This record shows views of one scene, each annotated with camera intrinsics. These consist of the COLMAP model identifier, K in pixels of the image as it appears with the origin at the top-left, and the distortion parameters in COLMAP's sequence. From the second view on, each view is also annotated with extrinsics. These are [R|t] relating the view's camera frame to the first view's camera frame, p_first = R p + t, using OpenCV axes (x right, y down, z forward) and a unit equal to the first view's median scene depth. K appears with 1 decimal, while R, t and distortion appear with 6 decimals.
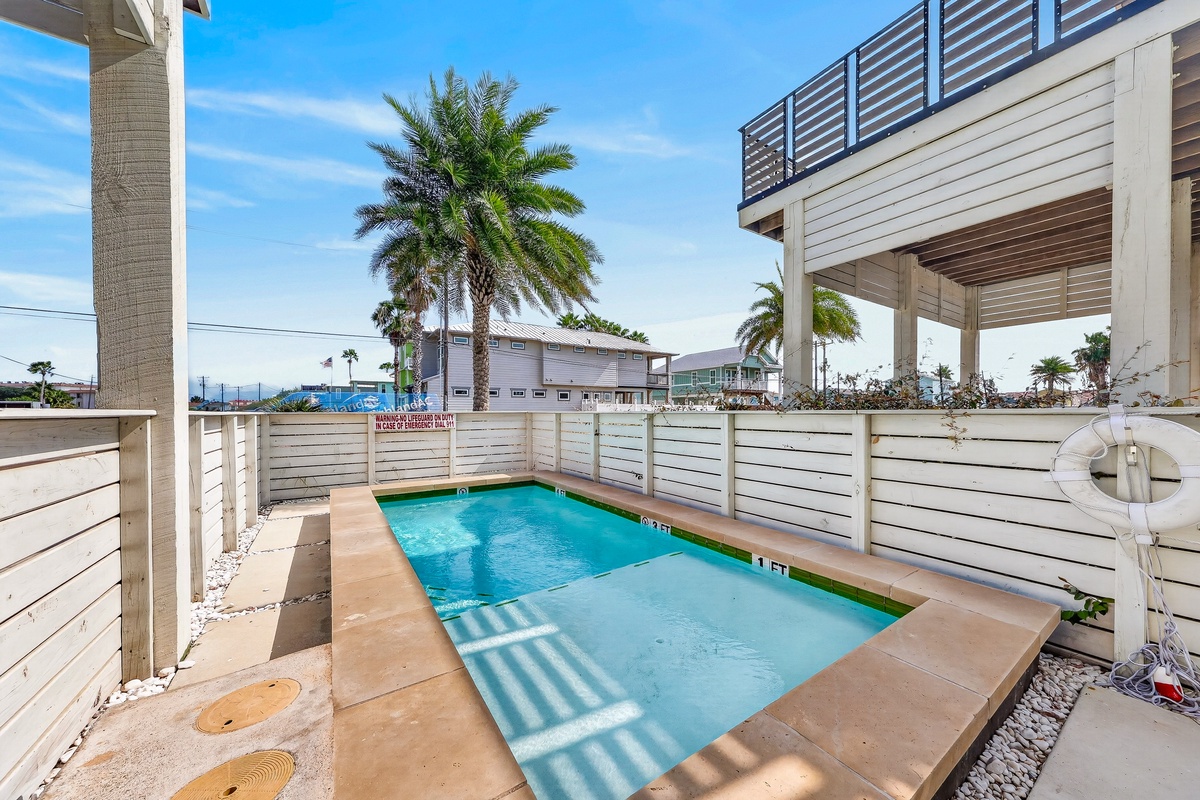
lens RADIAL K [[418.2, 0, 629.8], [0, 418.2, 419.4], [0, 0, 1]] dist [0.000335, 0.000010]
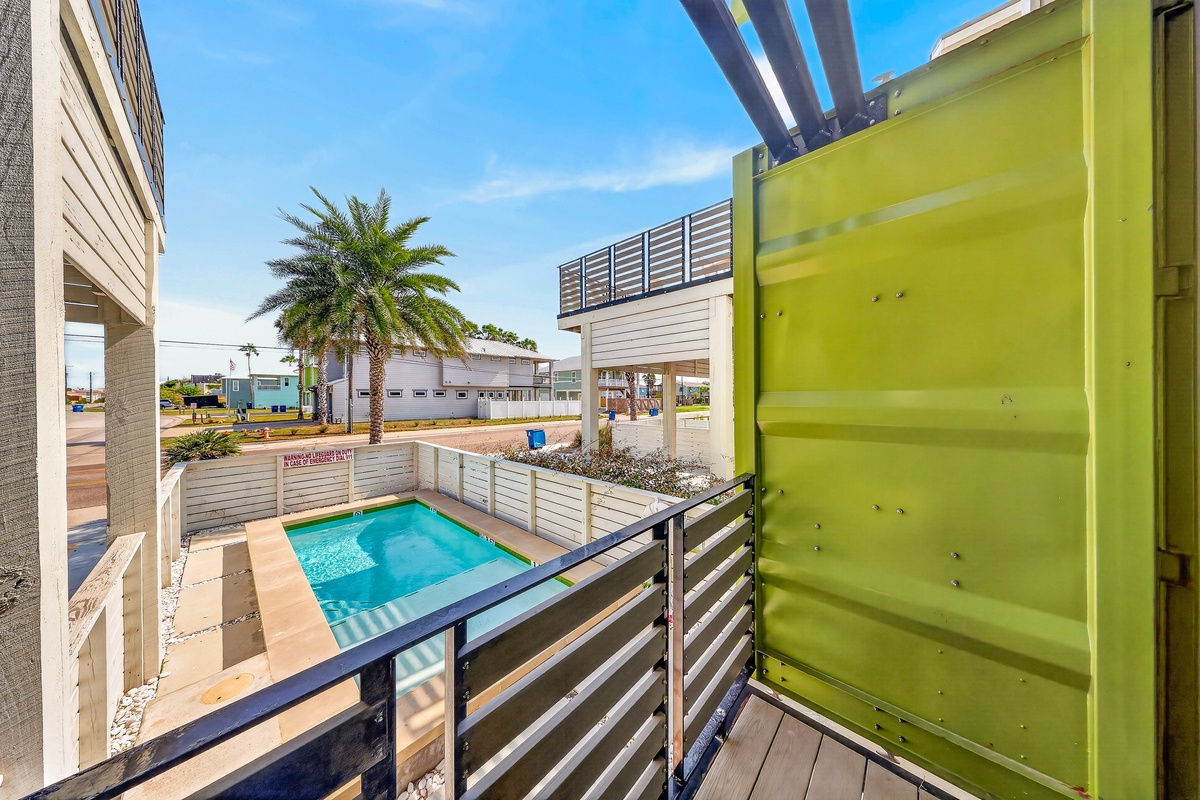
lens RADIAL K [[342.9, 0, 600.0], [0, 342.9, 400.0], [0, 0, 1]] dist [0.000922, 0.000055]
pose [[0.978238, -0.004470, 0.207436, 0.139005], [0.005767, 0.999967, -0.005648, -0.178180], [-0.207404, 0.006721, 0.978232, -0.258796]]
